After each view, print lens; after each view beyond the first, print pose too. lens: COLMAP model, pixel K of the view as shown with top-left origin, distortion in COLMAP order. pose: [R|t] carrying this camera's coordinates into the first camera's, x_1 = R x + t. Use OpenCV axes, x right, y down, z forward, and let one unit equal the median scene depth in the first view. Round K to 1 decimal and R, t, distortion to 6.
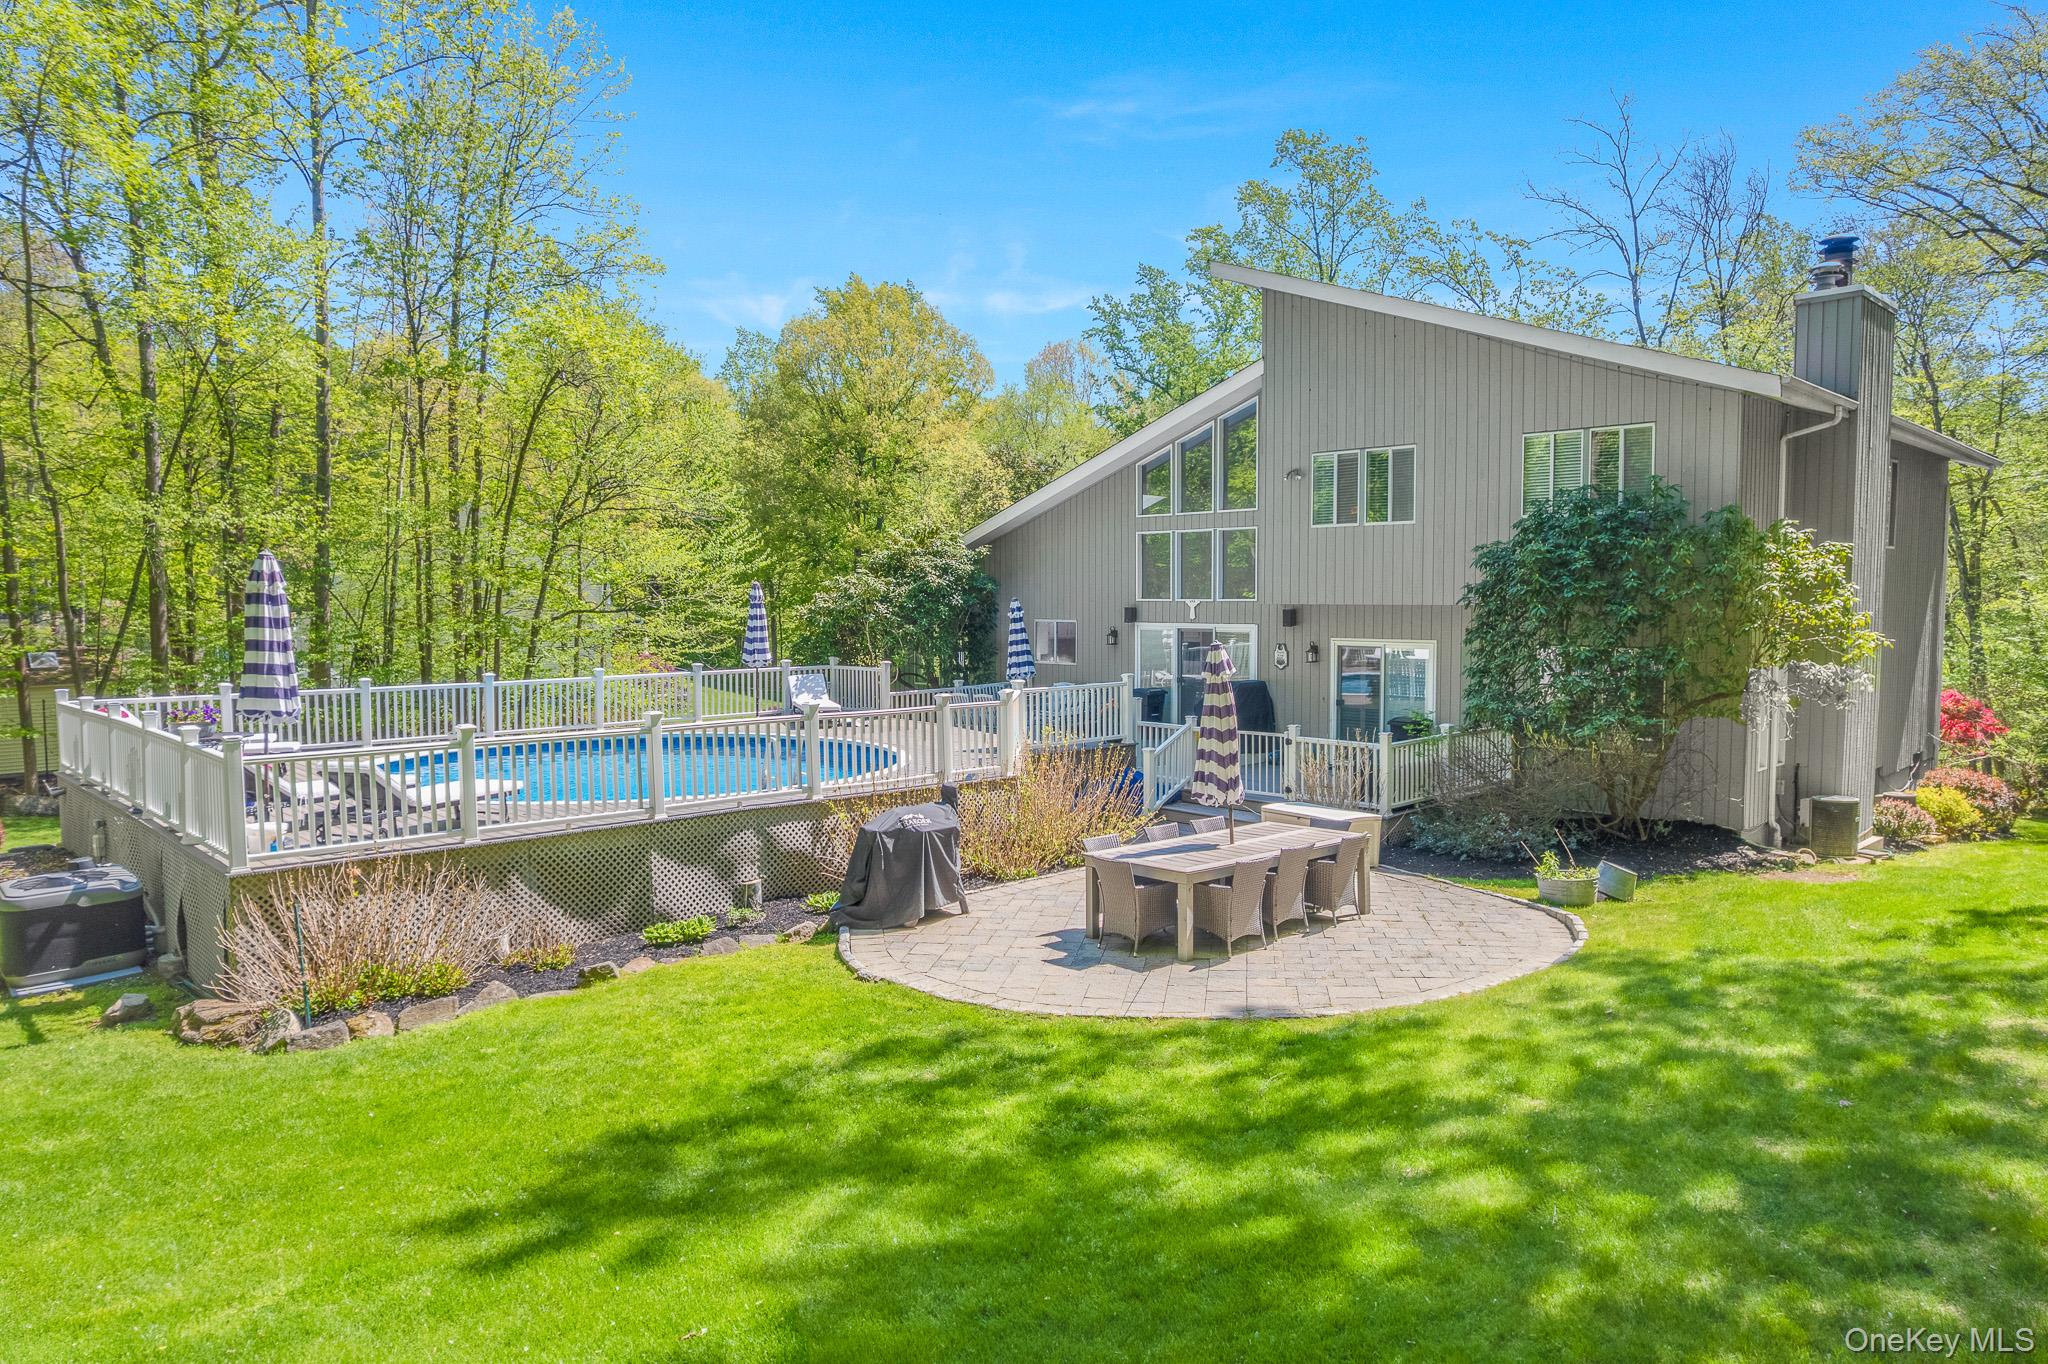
lens RADIAL K [[1303.4, 0, 1035.6], [0, 1303.4, 686.7], [0, 0, 1]] dist [-0.074572, 0.067198]
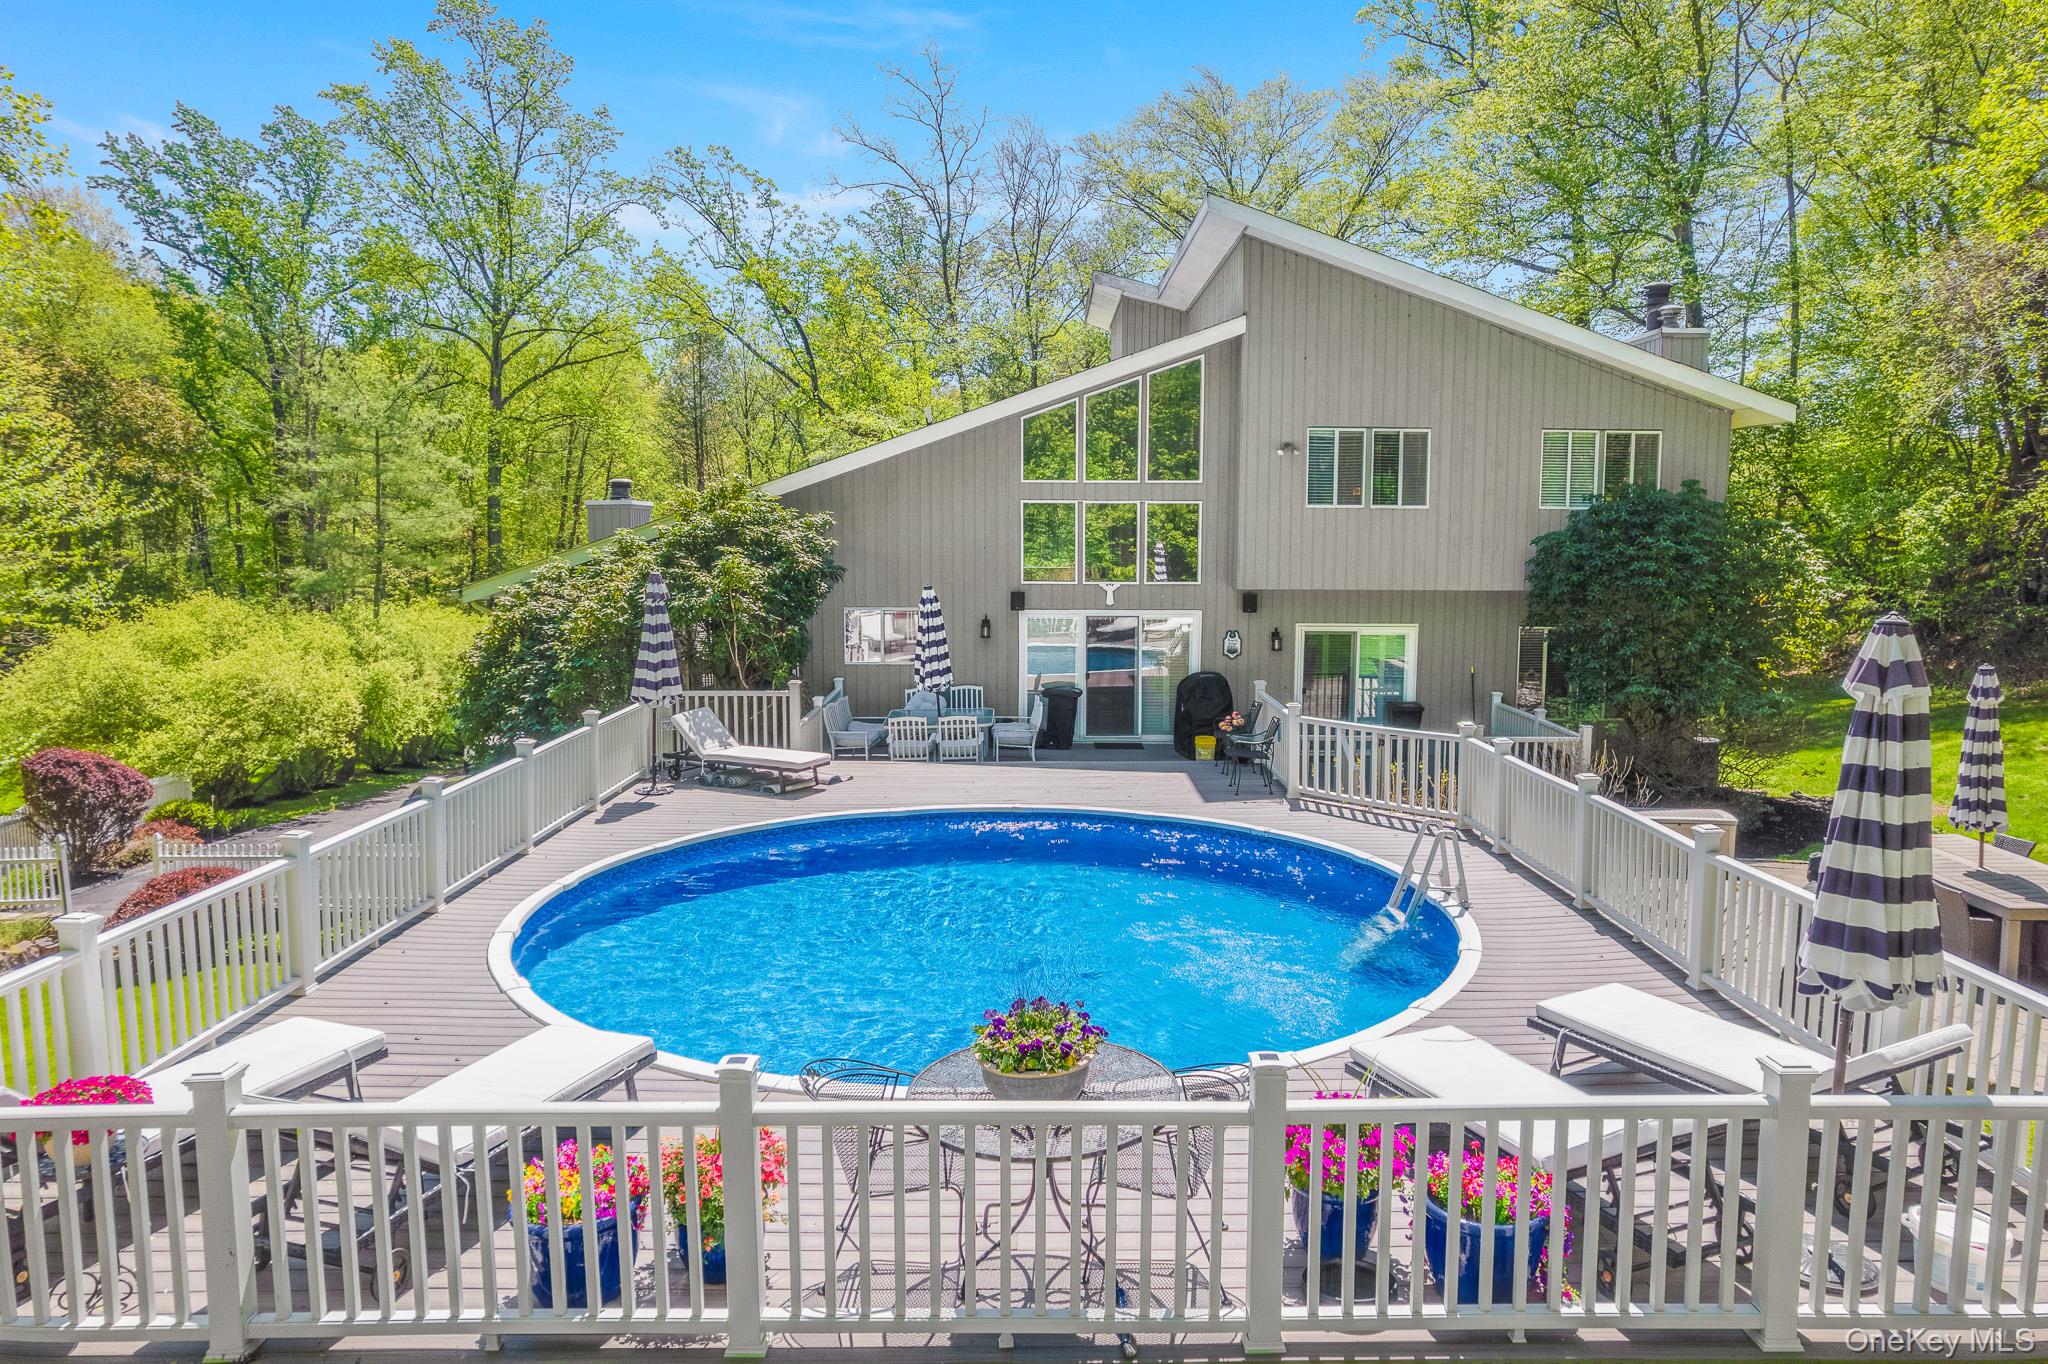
lens RADIAL K [[1303.4, 0, 1035.6], [0, 1303.4, 686.7], [0, 0, 1]] dist [-0.074572, 0.067198]
pose [[0.693586, -0.083196, 0.715553, -0.735980], [0.046016, 0.996397, 0.071247, -0.085725], [-0.718902, -0.016489, 0.694916, 0.605286]]
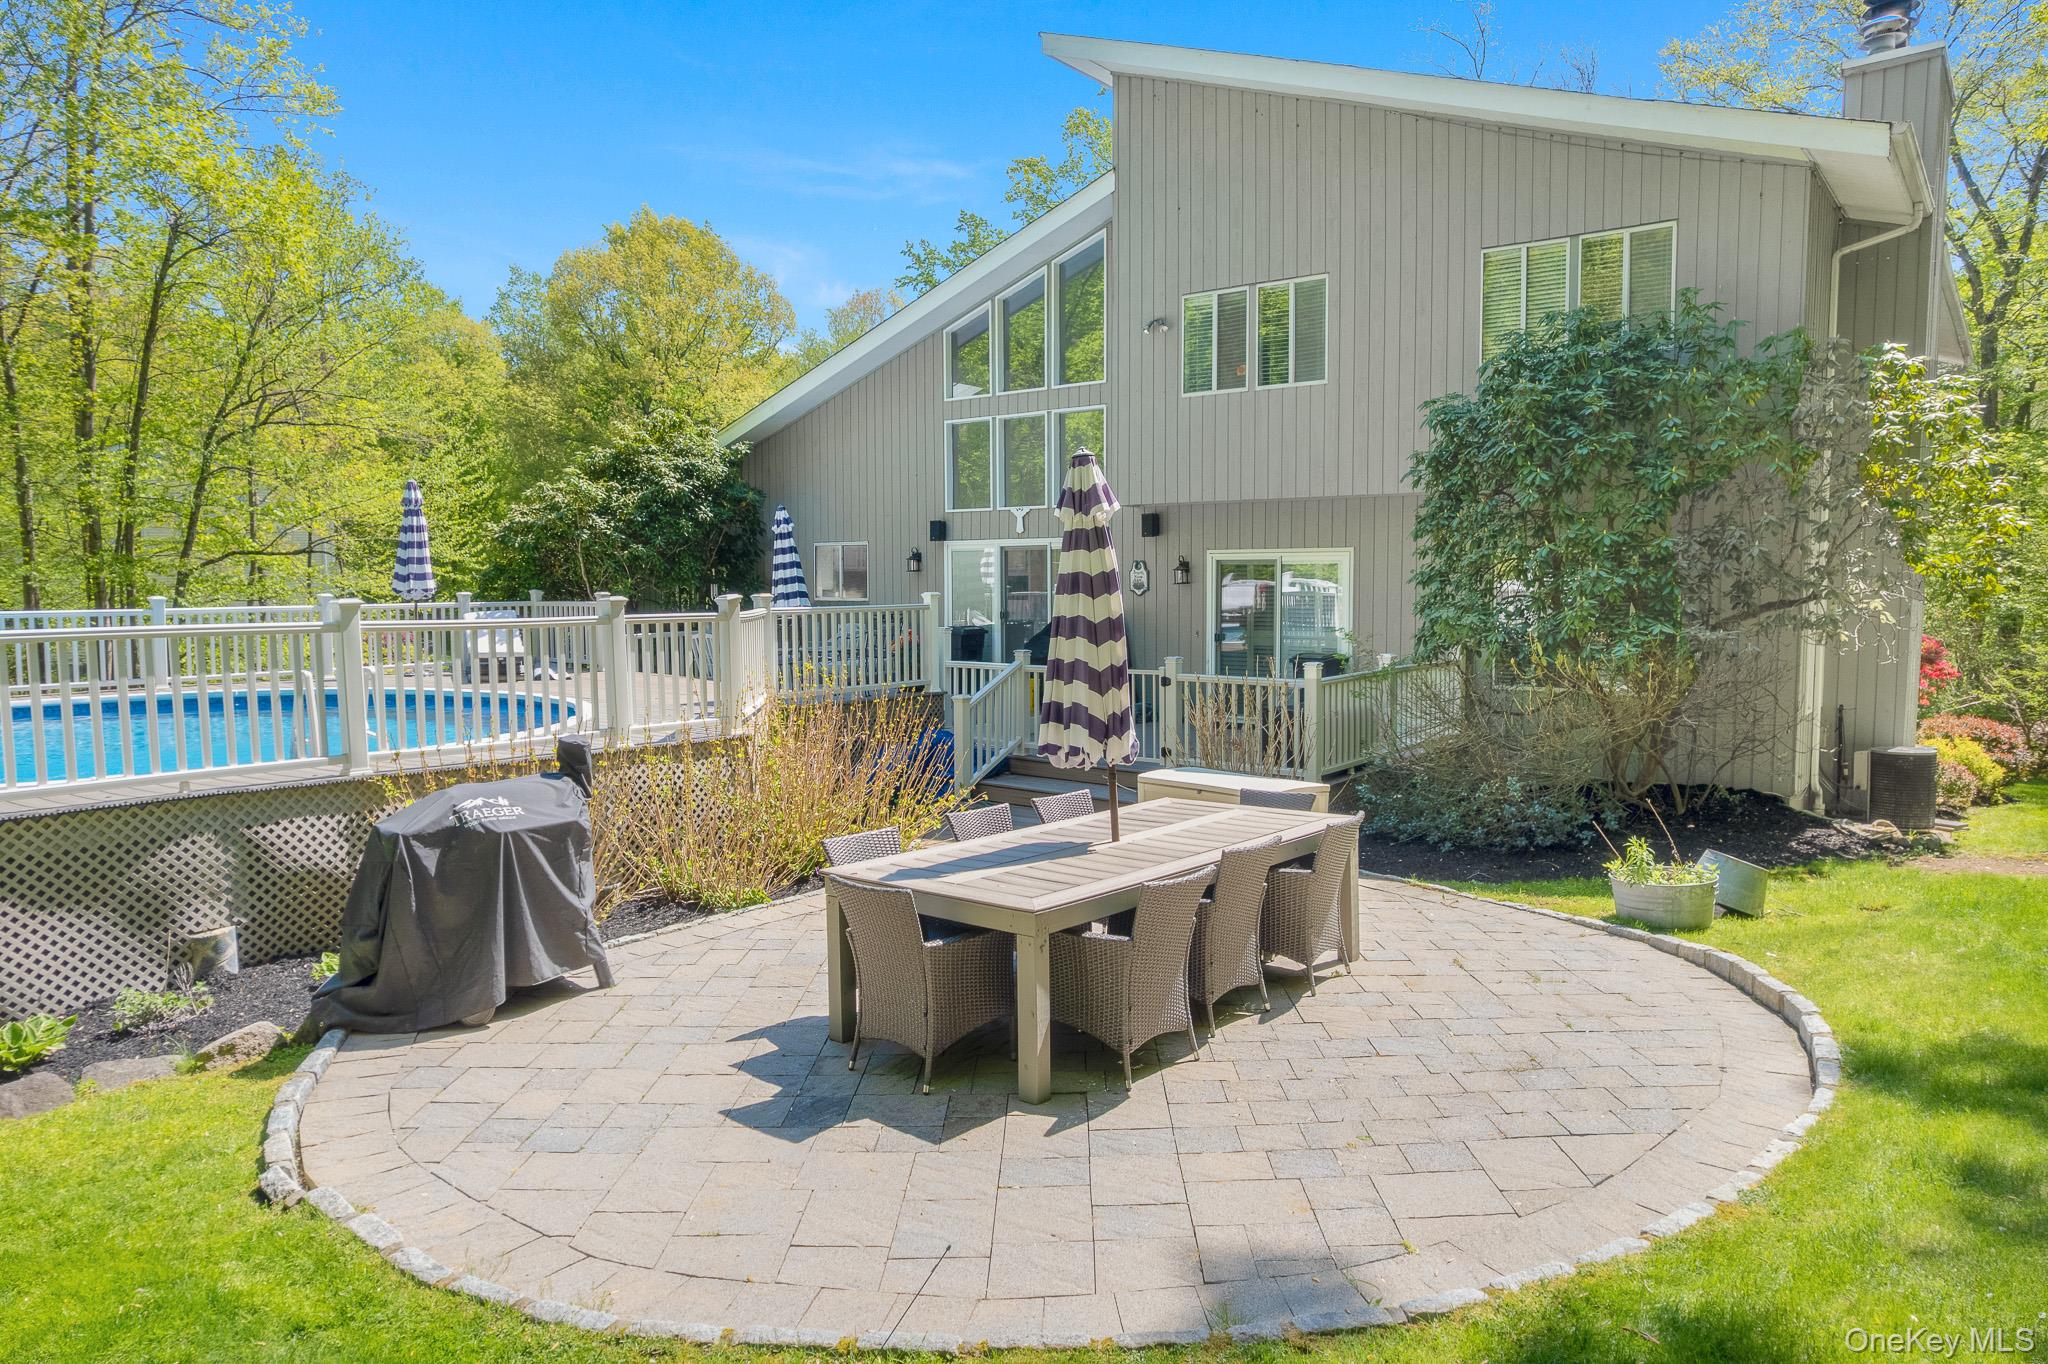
lens RADIAL K [[1303.4, 0, 1035.6], [0, 1303.4, 686.7], [0, 0, 1]] dist [-0.074572, 0.067198]
pose [[0.990420, -0.011810, 0.137585, 0.034694], [0.010114, 0.999864, 0.013022, 0.037242], [-0.137720, -0.011506, 0.990404, 0.350564]]
